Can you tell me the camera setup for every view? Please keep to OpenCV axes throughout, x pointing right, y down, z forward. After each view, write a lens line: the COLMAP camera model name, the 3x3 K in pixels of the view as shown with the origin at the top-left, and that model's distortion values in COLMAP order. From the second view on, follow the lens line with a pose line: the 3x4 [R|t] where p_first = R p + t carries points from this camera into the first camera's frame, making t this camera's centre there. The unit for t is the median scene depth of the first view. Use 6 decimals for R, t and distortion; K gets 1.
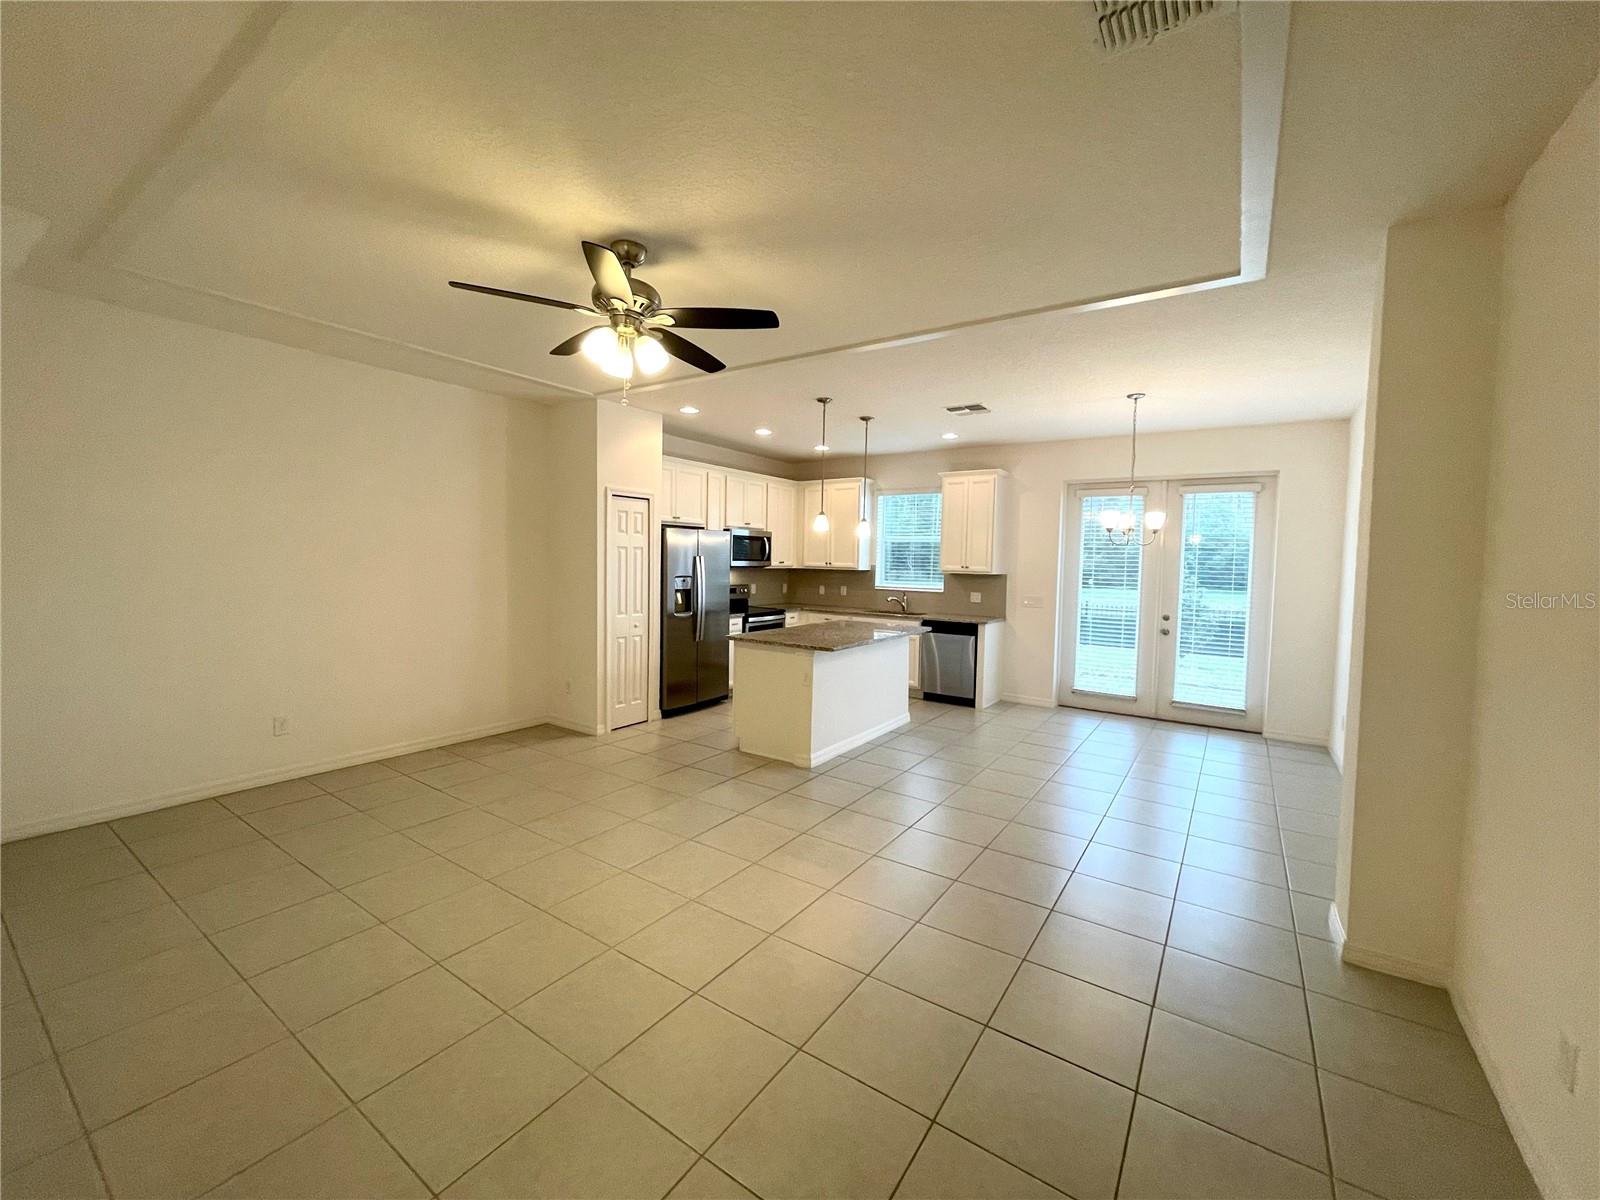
lens RADIAL K [[650.3, 0, 798.2], [0, 650.3, 593.1], [0, 0, 1]] dist [-0.000884, -0.000902]
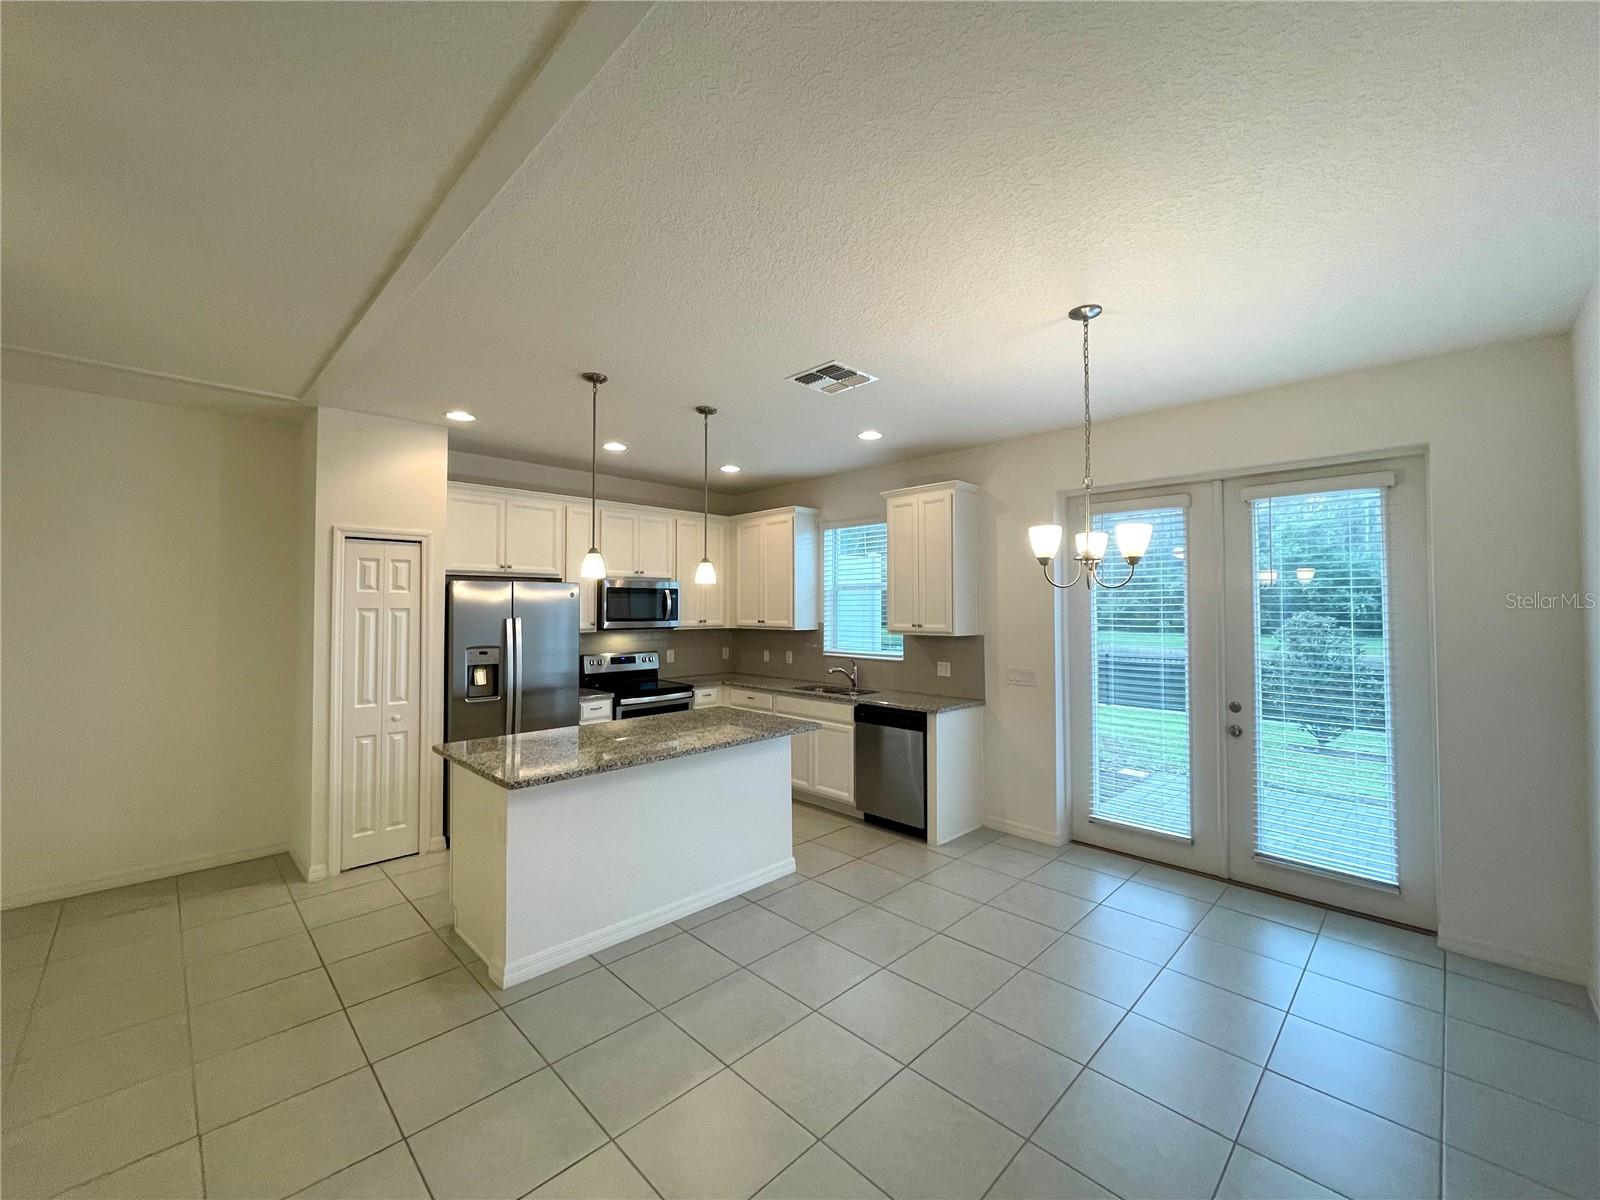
lens RADIAL K [[650.3, 0, 796.7], [0, 650.3, 590.7], [0, 0, 1]] dist [-0.000884, -0.000902]
pose [[0.981567, -0.025471, -0.189414, 0.274203], [0.010163, 0.996633, -0.081356, -0.023176], [0.190849, 0.077931, 0.978521, 0.320444]]
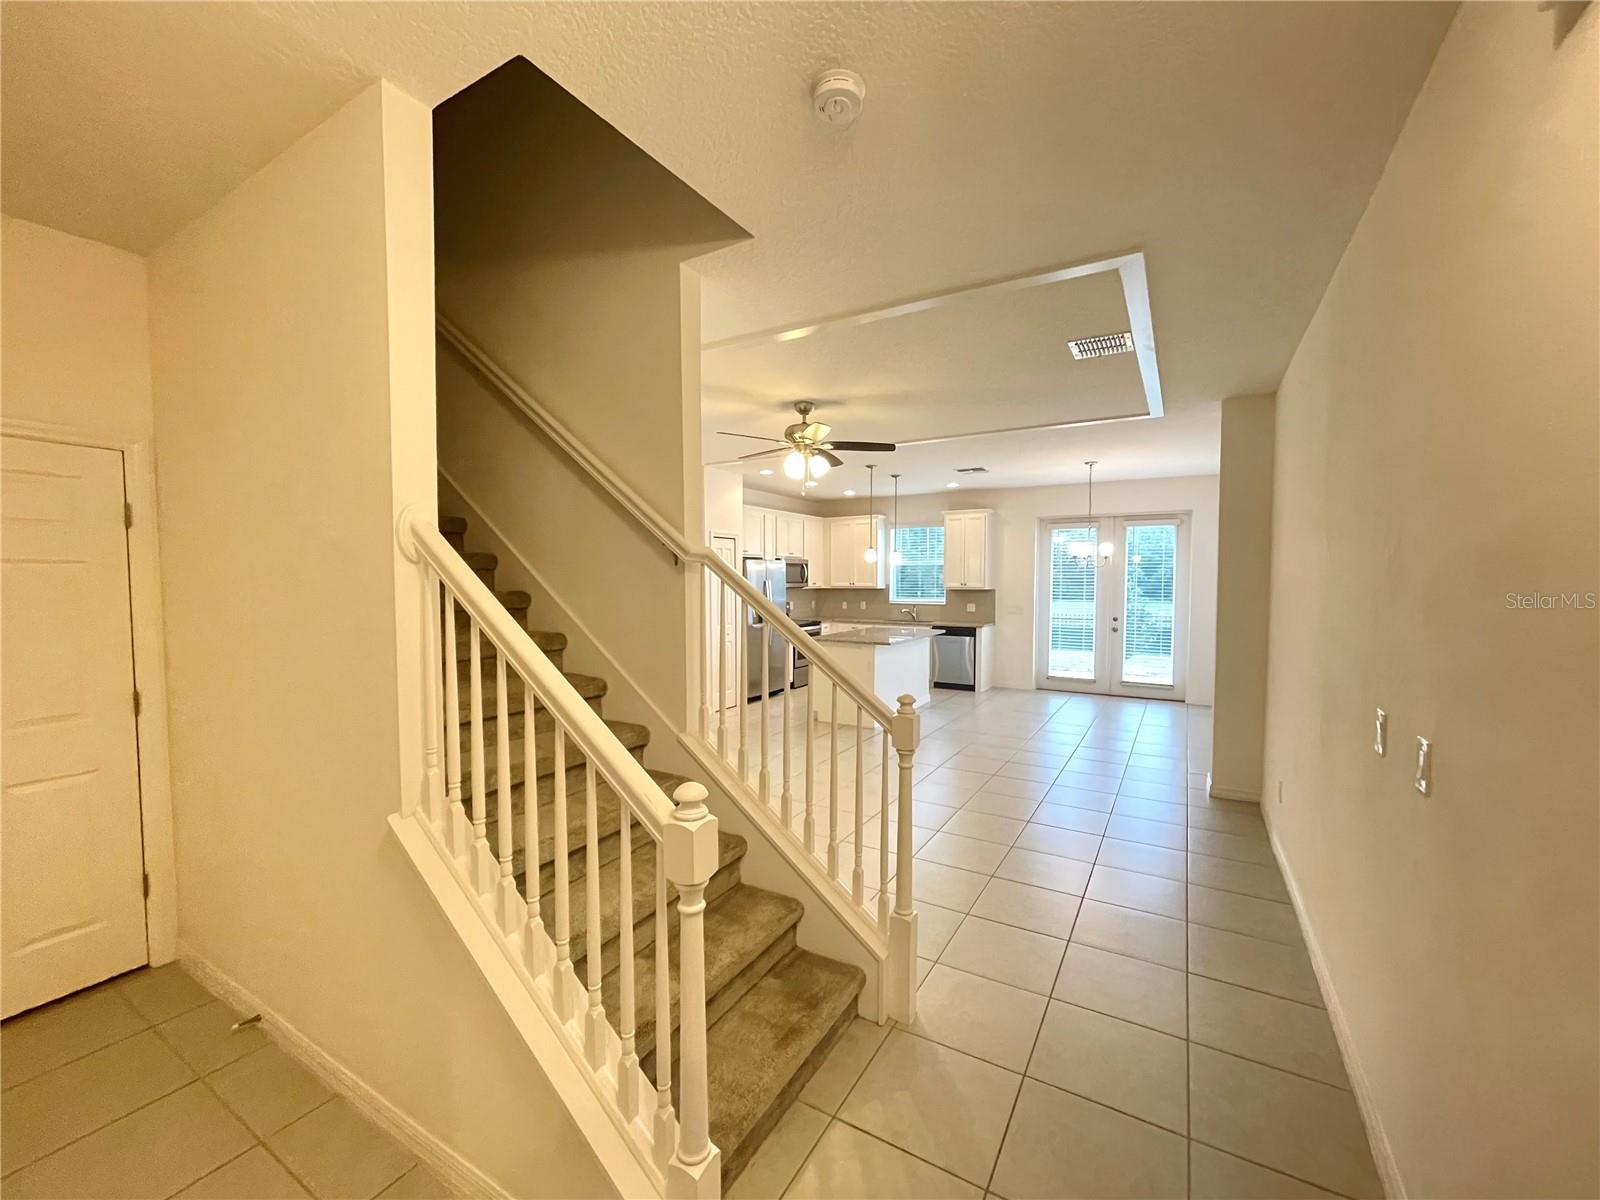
lens RADIAL K [[650.3, 0, 792.7], [0, 650.3, 616.7], [0, 0, 1]] dist [-0.000884, -0.000902]
pose [[0.998401, -0.023571, 0.051378, -0.158591], [0.023206, 0.999701, 0.007688, 0.006933], [-0.051544, -0.006483, 0.998650, -0.289069]]
